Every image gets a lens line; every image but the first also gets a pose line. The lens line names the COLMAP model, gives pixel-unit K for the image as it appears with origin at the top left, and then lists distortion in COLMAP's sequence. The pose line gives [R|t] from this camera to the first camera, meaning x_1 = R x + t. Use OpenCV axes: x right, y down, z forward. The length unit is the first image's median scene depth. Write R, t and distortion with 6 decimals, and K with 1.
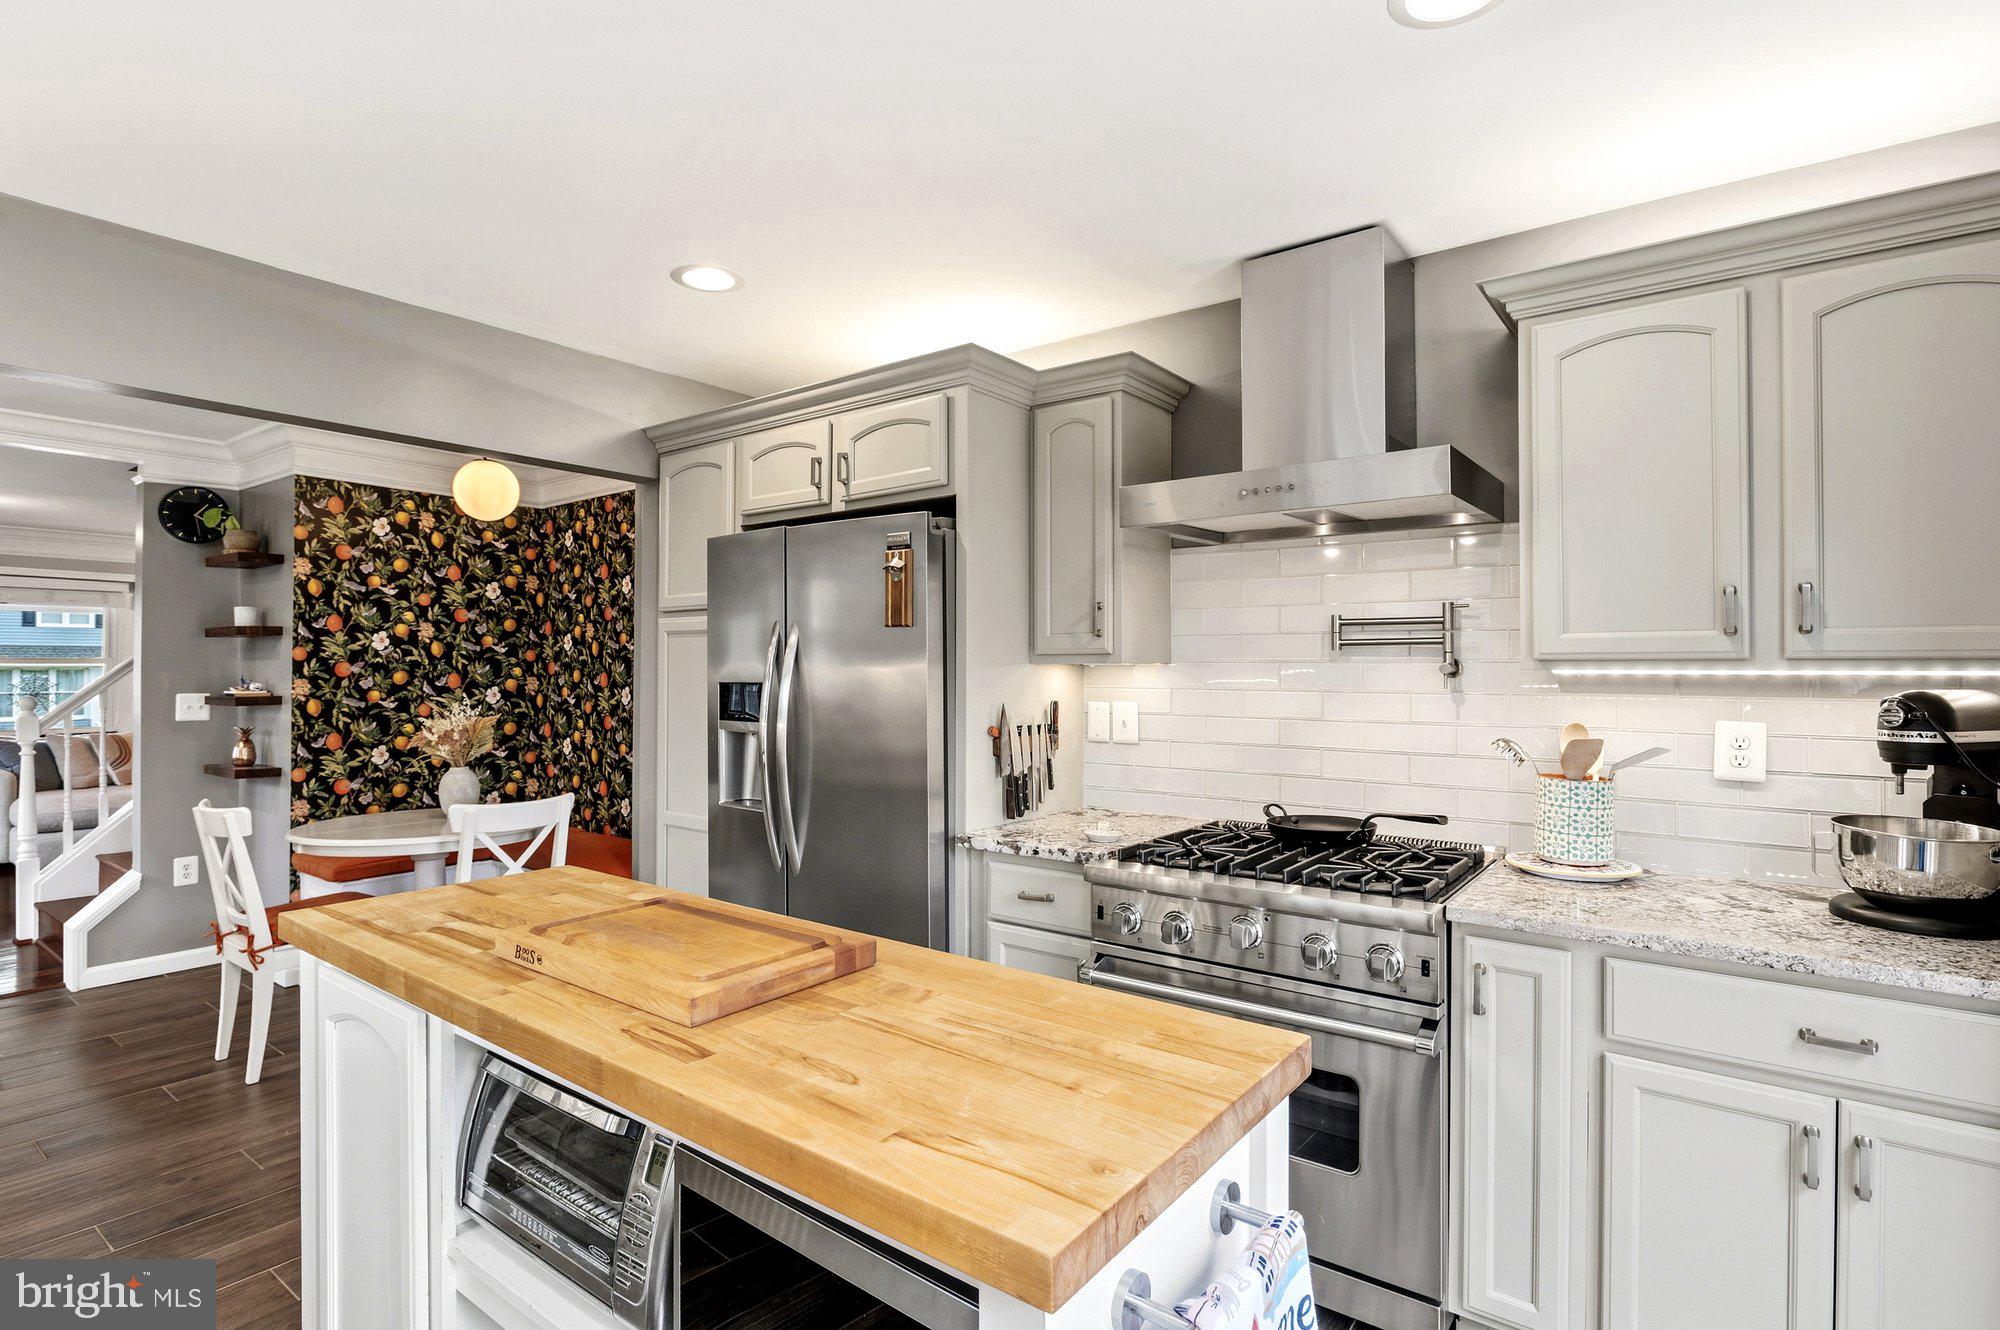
lens RADIAL K [[1005.8, 0, 1000.0], [0, 1005.8, 665.0], [0, 0, 1]] dist [-0.001163, -0.000039]
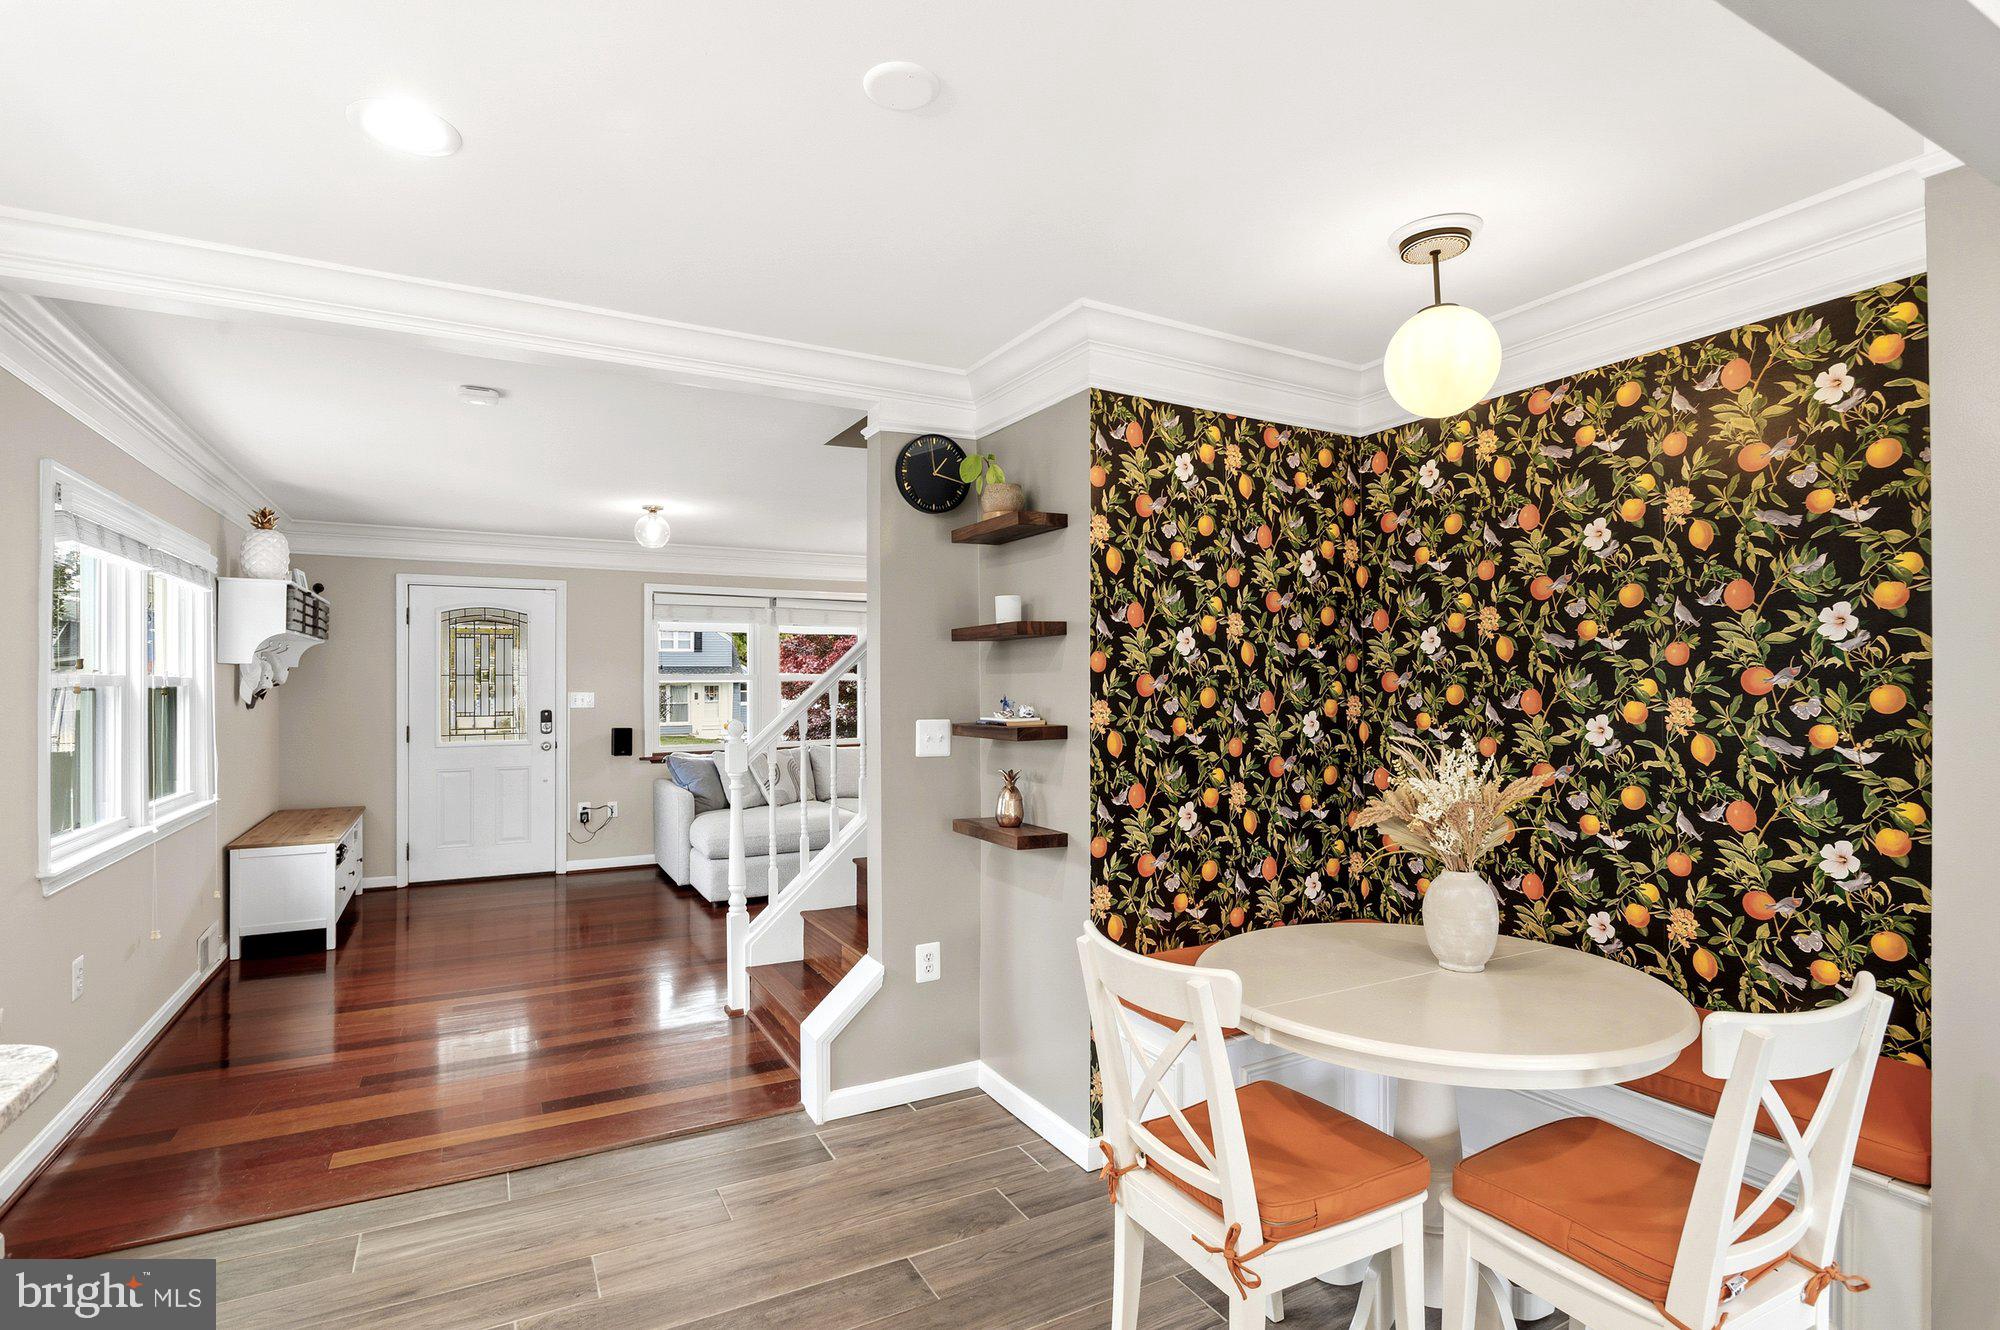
lens RADIAL K [[996.6, 0, 998.5], [0, 996.6, 684.5], [0, 0, 1]] dist [-0.000667, -0.000211]
pose [[0.910408, -0.004277, -0.413689, -0.475724], [0.006559, 0.999970, 0.004097, 0.000475], [0.413659, -0.006443, 0.910409, 0.373618]]
